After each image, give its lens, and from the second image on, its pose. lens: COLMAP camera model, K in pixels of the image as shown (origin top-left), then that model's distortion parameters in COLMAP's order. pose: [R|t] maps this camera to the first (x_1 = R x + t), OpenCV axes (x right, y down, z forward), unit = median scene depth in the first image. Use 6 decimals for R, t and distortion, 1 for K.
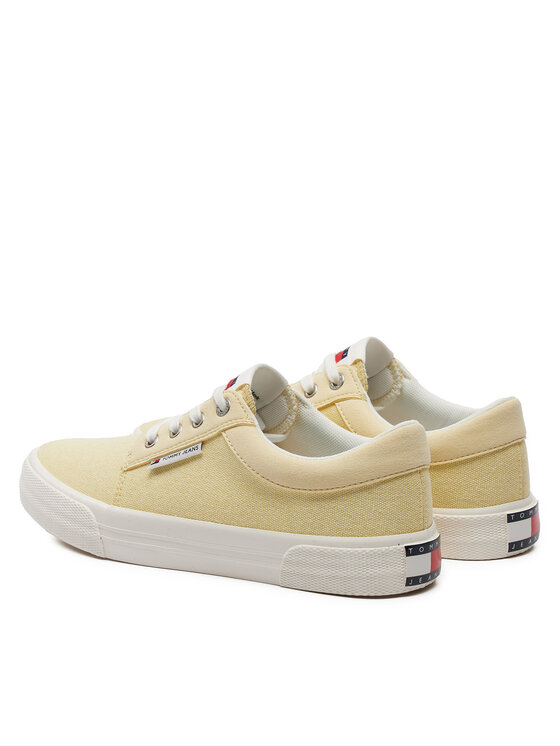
lens RADIAL K [[2207.8, 0, 279.8], [0, 2207.8, 372.5], [0, 0, 1]] dist [0.077331, 0.000000]
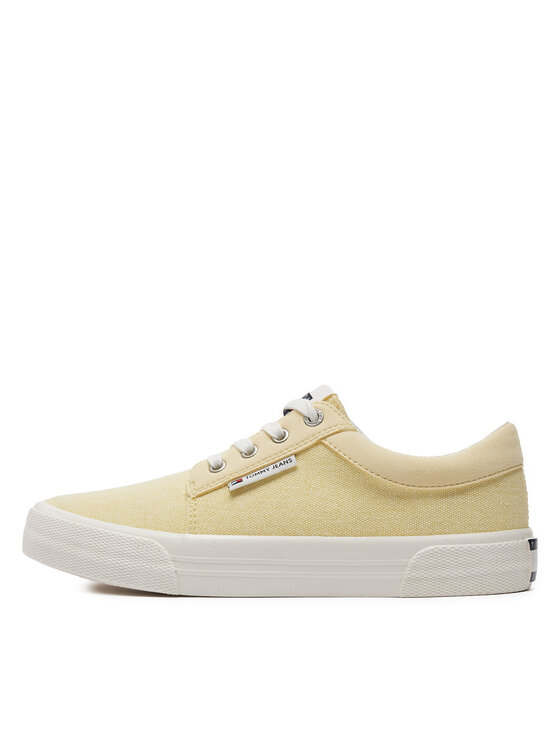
lens RADIAL K [[1113.8, 0, 280.6], [0, 1113.8, 375.0], [0, 0, 1]] dist [0.026048, 0.000000]
pose [[0.861140, 0.053871, 0.505506, -0.283643], [0.090081, 0.962464, -0.256023, 0.120520], [-0.500323, 0.266008, 0.823964, 0.600394]]
